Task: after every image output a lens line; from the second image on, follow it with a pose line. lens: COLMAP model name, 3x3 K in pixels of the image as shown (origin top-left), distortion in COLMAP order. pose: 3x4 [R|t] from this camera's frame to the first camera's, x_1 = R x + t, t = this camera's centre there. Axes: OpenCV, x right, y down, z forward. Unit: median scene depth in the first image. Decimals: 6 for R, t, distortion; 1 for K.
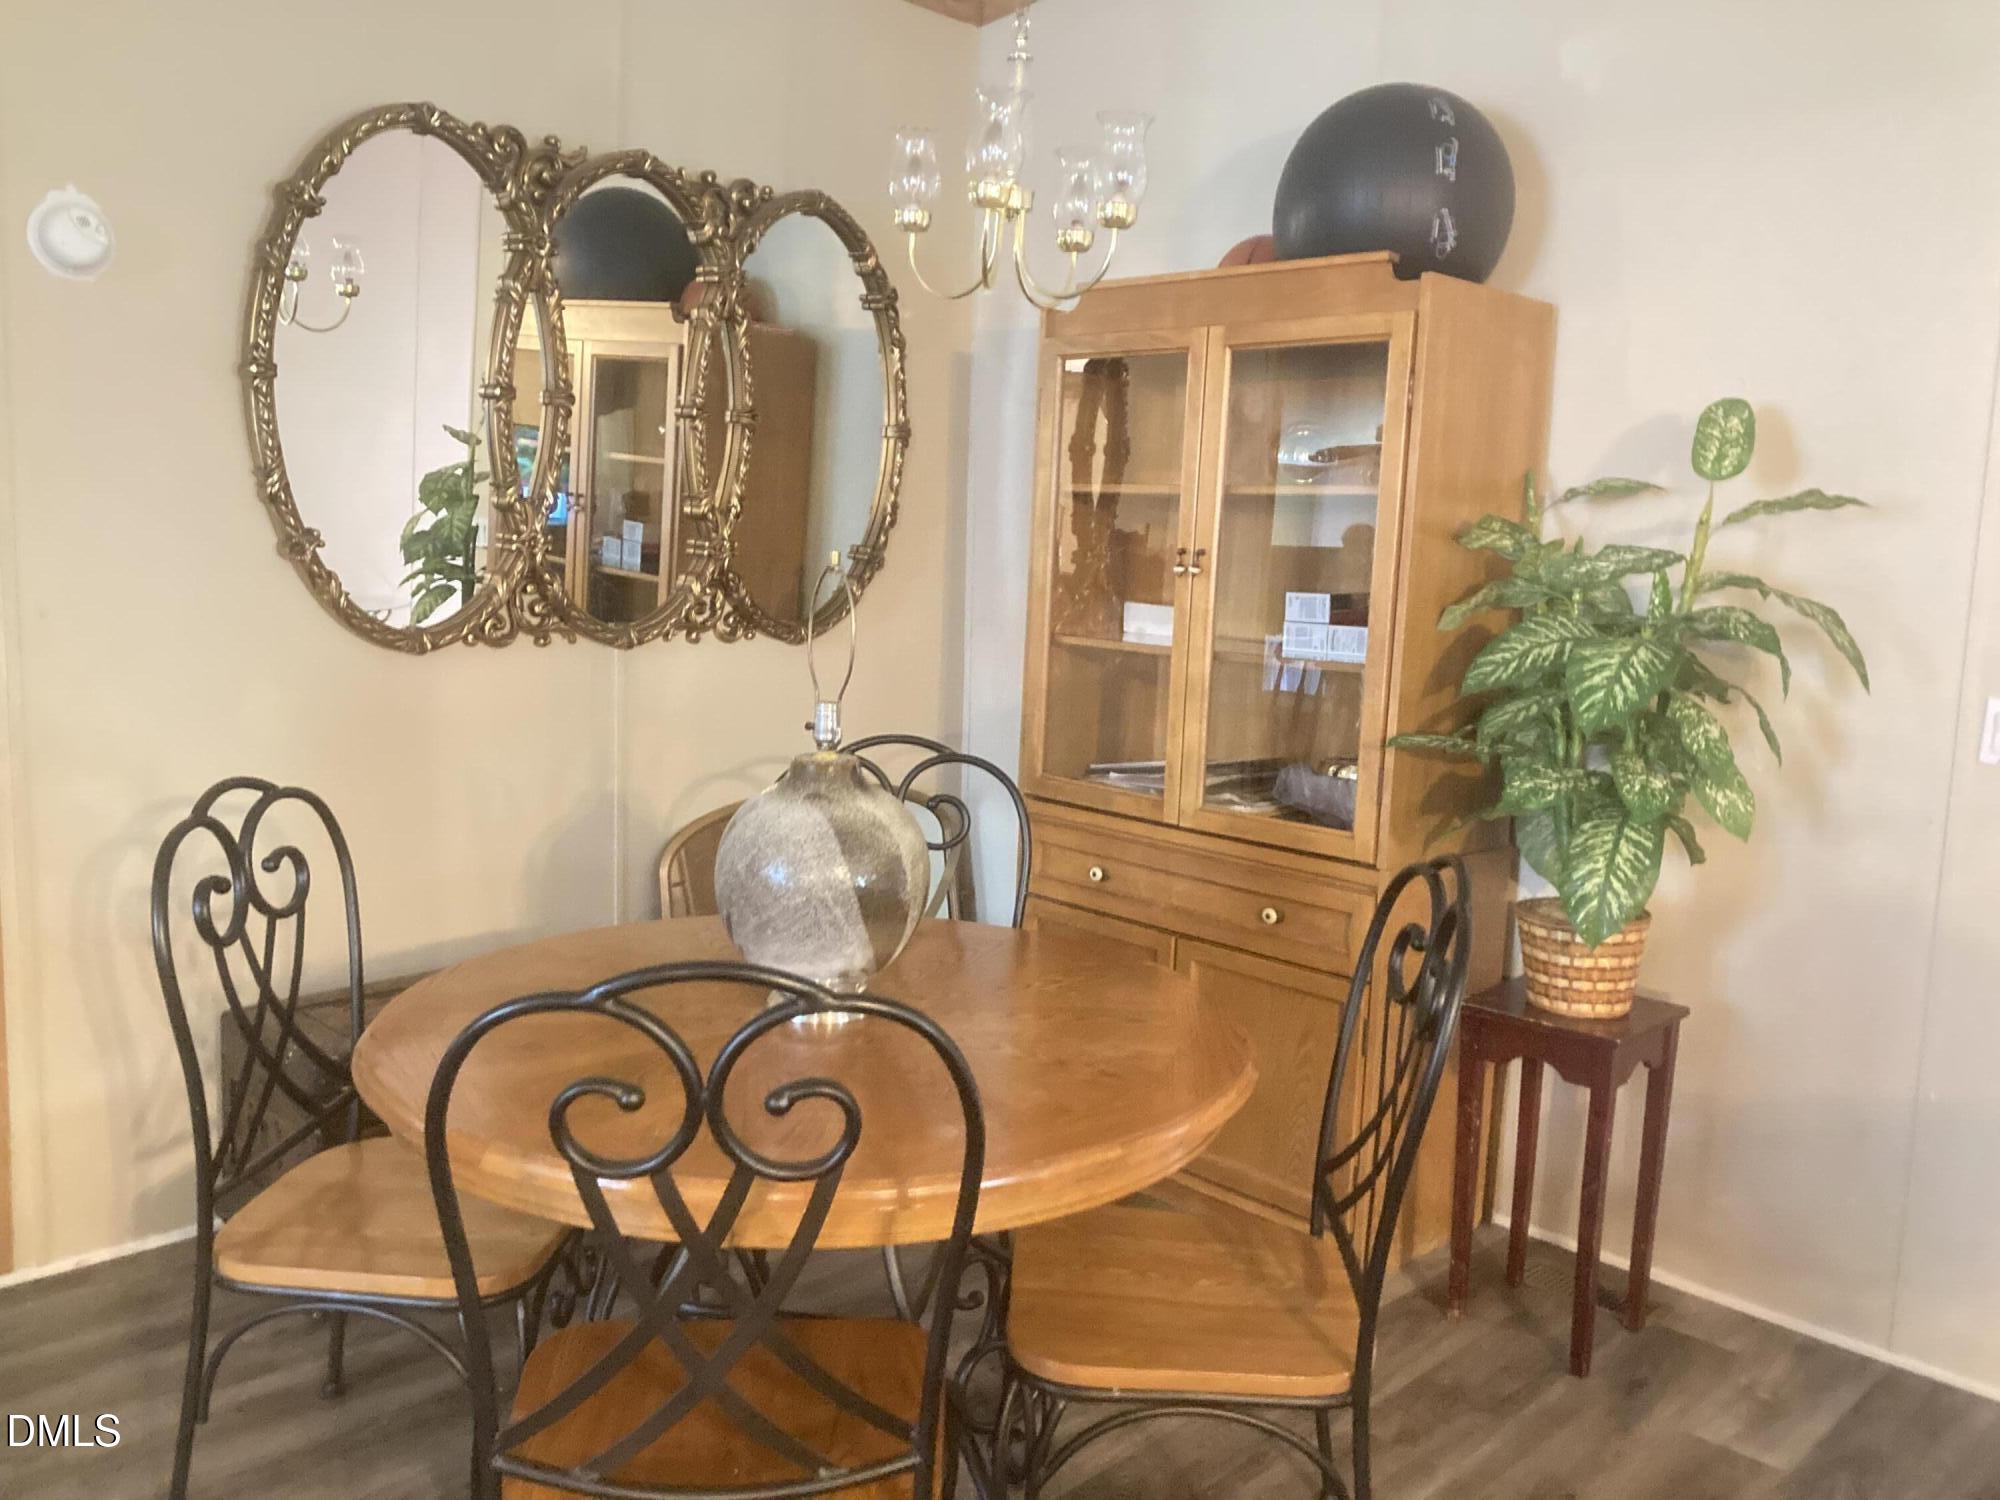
lens RADIAL K [[1698.8, 0, 1000.0], [0, 1698.8, 750.0], [0, 0, 1]] dist [0.038506, -0.008283]
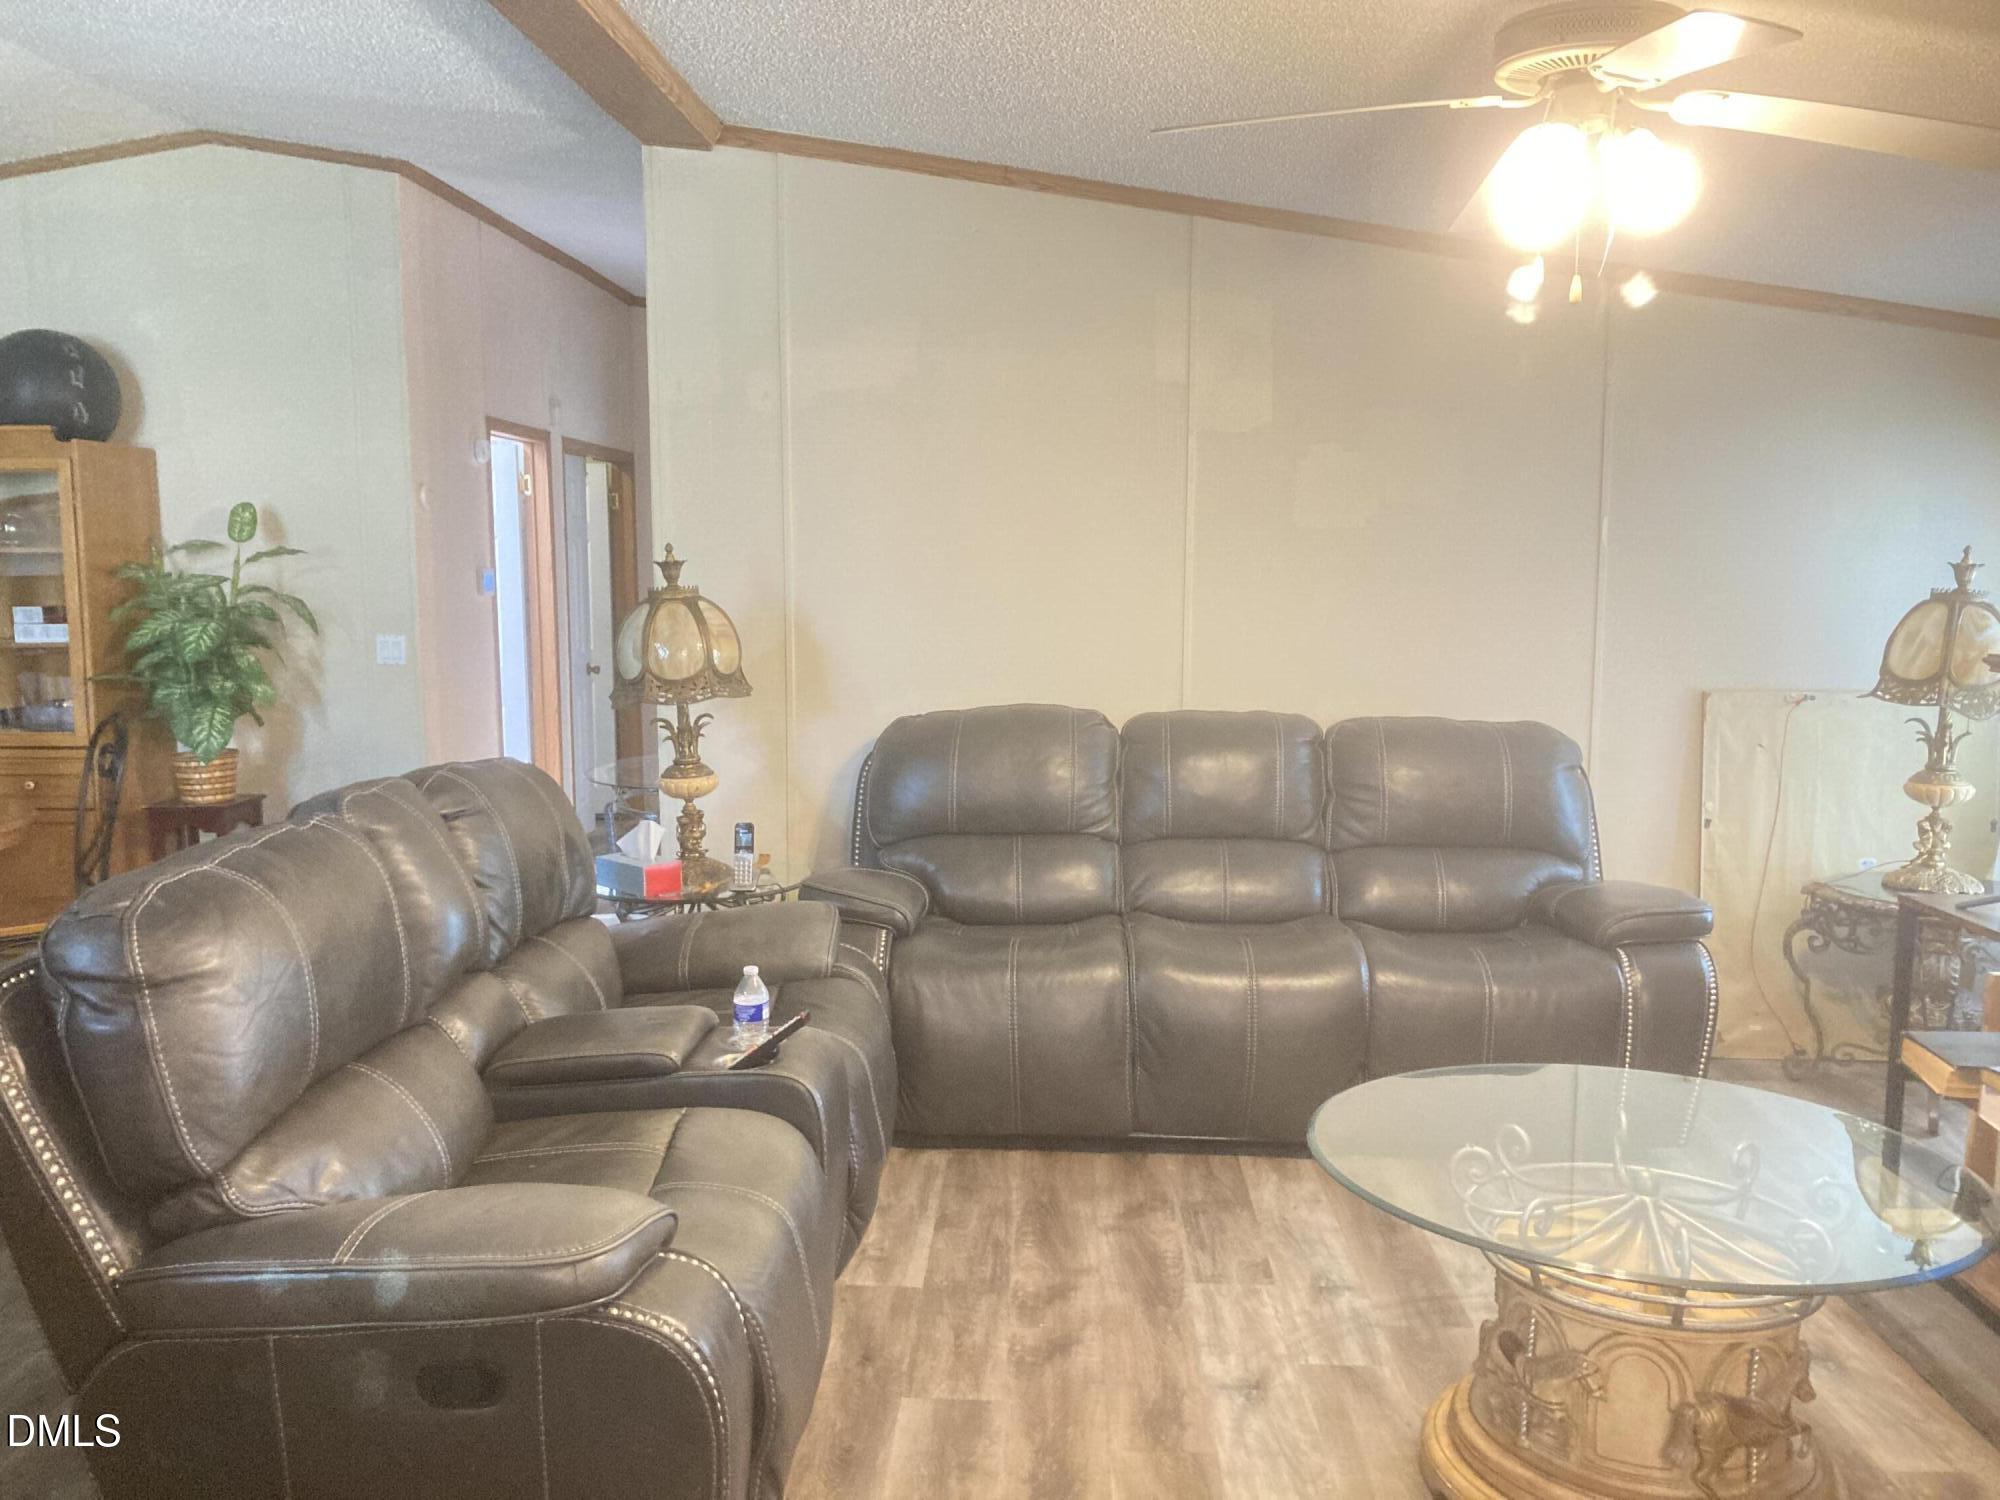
lens RADIAL K [[1698.8, 0, 1000.0], [0, 1698.8, 750.0], [0, 0, 1]] dist [0.038506, -0.008283]
pose [[0.762201, -0.113988, 0.637225, -0.240747], [0.117203, 0.992406, 0.037335, 0.126801], [-0.636642, 0.046228, 0.769773, -1.195562]]
